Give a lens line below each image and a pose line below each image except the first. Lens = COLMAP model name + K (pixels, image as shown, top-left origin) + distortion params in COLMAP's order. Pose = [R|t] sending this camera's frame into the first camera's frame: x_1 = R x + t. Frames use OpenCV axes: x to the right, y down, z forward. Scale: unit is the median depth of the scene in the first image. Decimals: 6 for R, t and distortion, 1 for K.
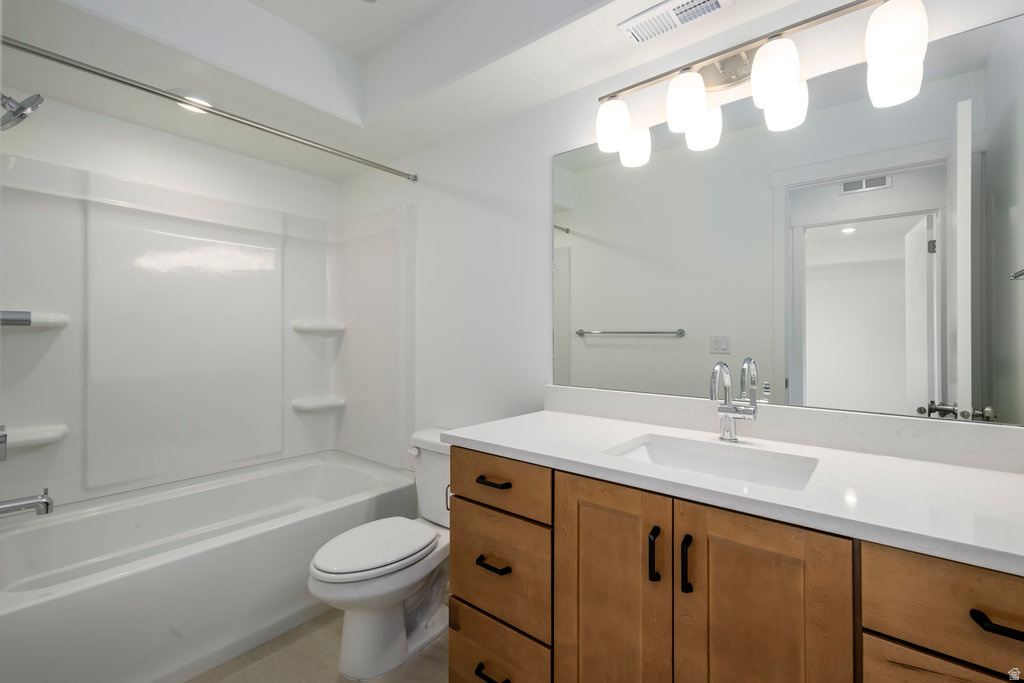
lens RADIAL K [[447.1, 0, 515.5], [0, 447.1, 334.1], [0, 0, 1]] dist [0.016833, -0.002556]
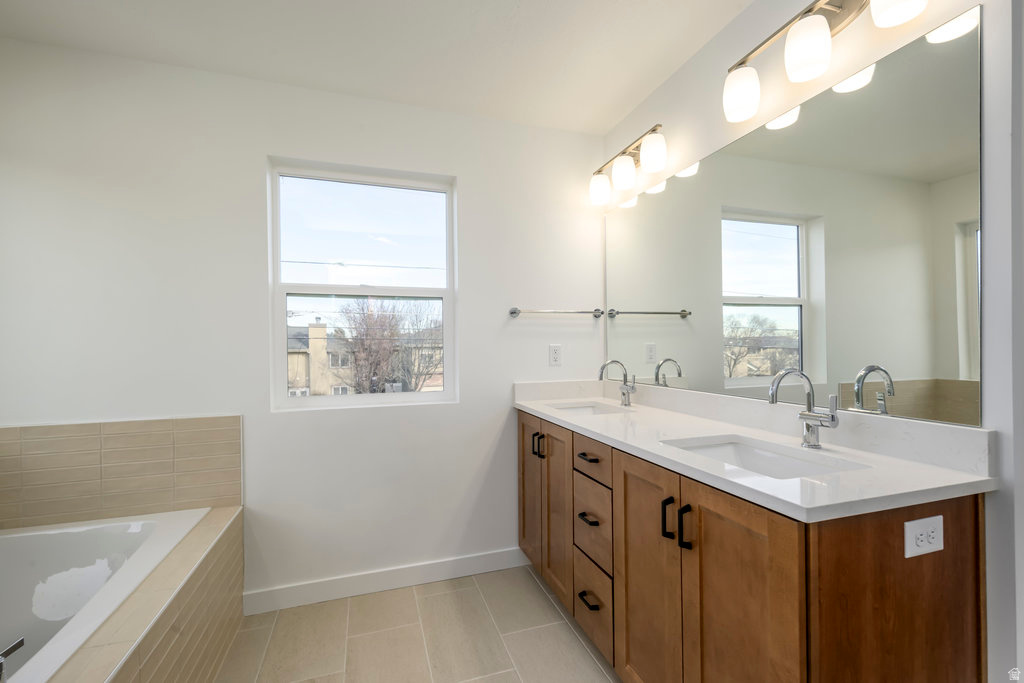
lens RADIAL K [[447.1, 0, 511.0], [0, 447.1, 346.0], [0, 0, 1]] dist [0.016833, -0.002556]
pose [[0.835140, -0.015332, -0.549823, 0.530396], [0.019228, 0.999814, 0.001325, -0.004919], [0.549701, -0.011678, 0.835280, -0.246254]]
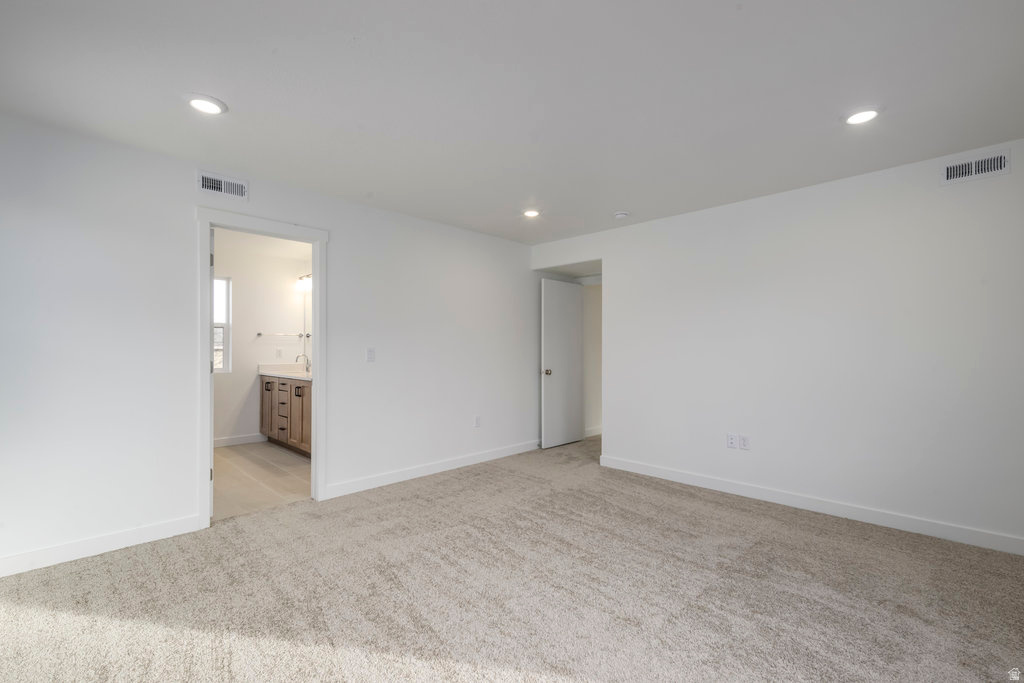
lens RADIAL K [[447.1, 0, 510.4], [0, 447.1, 349.2], [0, 0, 1]] dist [0.016833, -0.002556]
pose [[0.994132, -0.007775, -0.107897, 2.618775], [0.007524, 0.999968, -0.002733, 0.036207], [0.107915, 0.001905, 0.994158, -3.037272]]
